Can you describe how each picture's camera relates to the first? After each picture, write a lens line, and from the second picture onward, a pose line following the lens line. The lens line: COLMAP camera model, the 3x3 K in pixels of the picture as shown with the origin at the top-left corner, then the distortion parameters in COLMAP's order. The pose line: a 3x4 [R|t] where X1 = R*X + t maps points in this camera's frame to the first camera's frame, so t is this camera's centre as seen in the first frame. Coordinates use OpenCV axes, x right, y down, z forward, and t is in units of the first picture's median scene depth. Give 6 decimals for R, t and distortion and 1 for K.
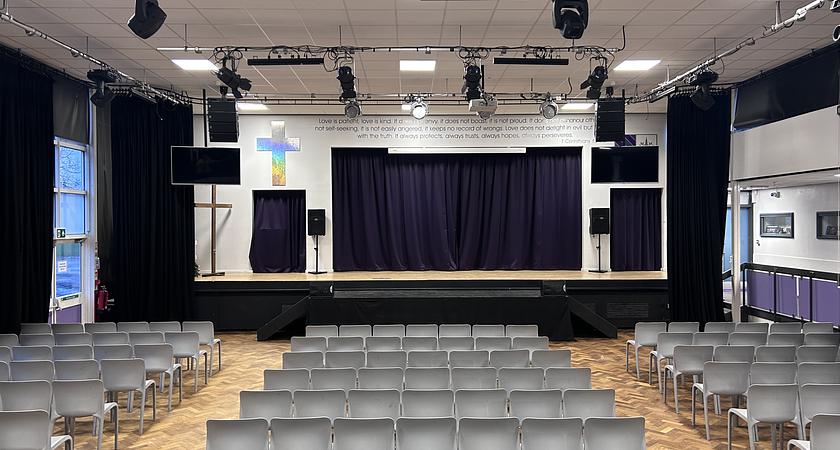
lens RADIAL K [[630.6, 0, 420.0], [0, 630.6, 225.0], [0, 0, 1]] dist [0.048752, -0.006683]
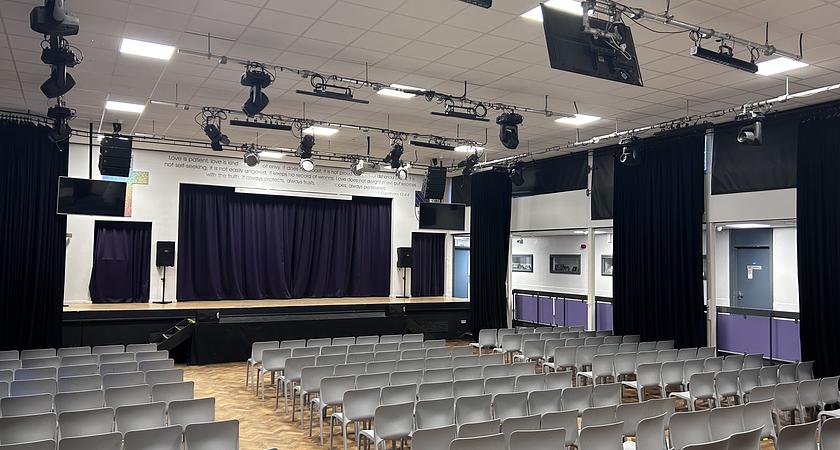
lens RADIAL K [[630.6, 0, 420.0], [0, 630.6, 225.0], [0, 0, 1]] dist [0.048752, -0.006683]
pose [[0.877024, 0.043557, 0.478469, -0.295903], [-0.019480, 0.998287, -0.055173, -0.001935], [-0.480052, 0.039068, 0.876370, -0.122830]]
